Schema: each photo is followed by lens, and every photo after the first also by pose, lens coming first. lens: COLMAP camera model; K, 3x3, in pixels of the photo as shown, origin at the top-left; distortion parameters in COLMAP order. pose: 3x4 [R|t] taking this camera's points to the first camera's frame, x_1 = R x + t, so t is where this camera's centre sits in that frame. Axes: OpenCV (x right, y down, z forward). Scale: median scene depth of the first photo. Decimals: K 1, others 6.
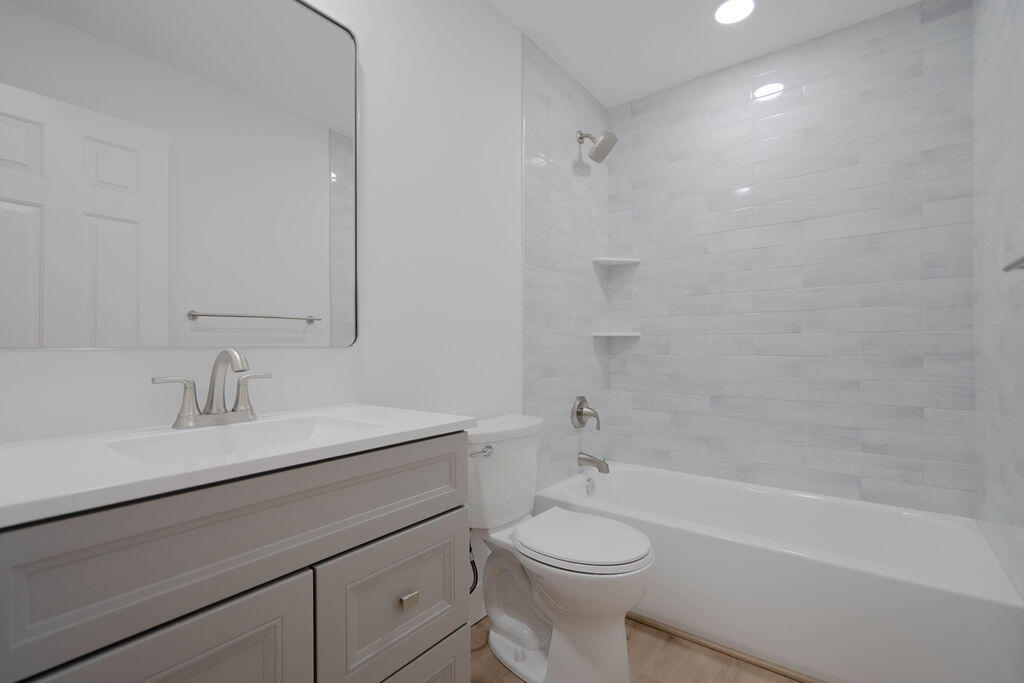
lens RADIAL K [[463.0, 0, 512.0], [0, 463.0, 341.5], [0, 0, 1]] dist [0.002431, 0.000461]
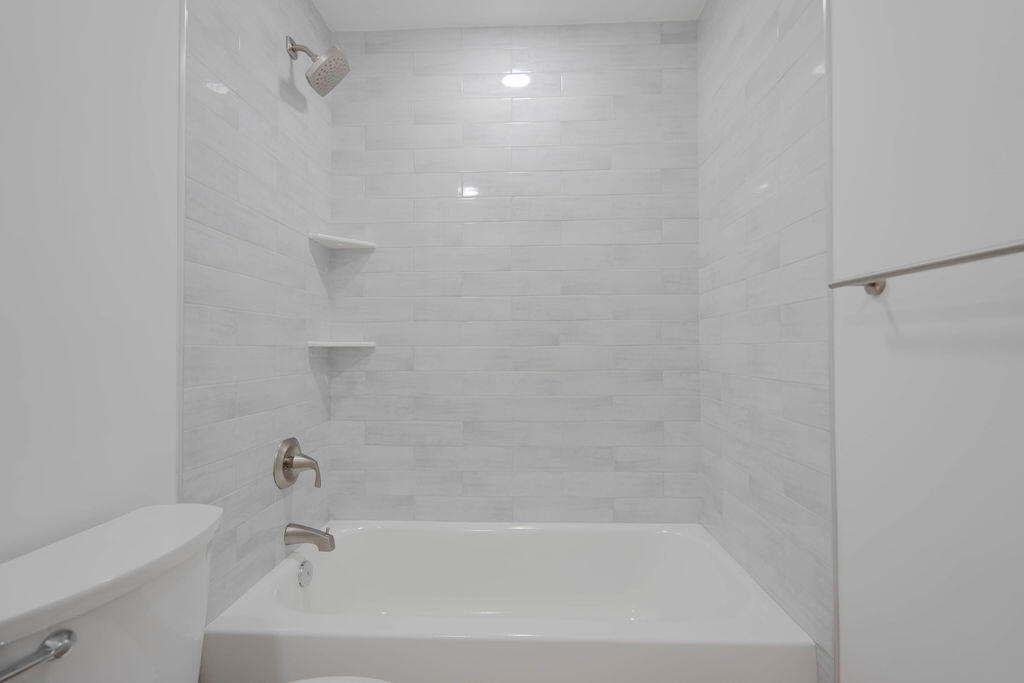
lens RADIAL K [[466.1, 0, 512.0], [0, 466.1, 341.5], [0, 0, 1]] dist [-0.003853, 0.000201]
pose [[0.814220, 0.007516, 0.580507, 0.021213], [-0.004763, 0.999969, -0.006266, -0.017843], [-0.580536, 0.002337, 0.814231, 0.280649]]
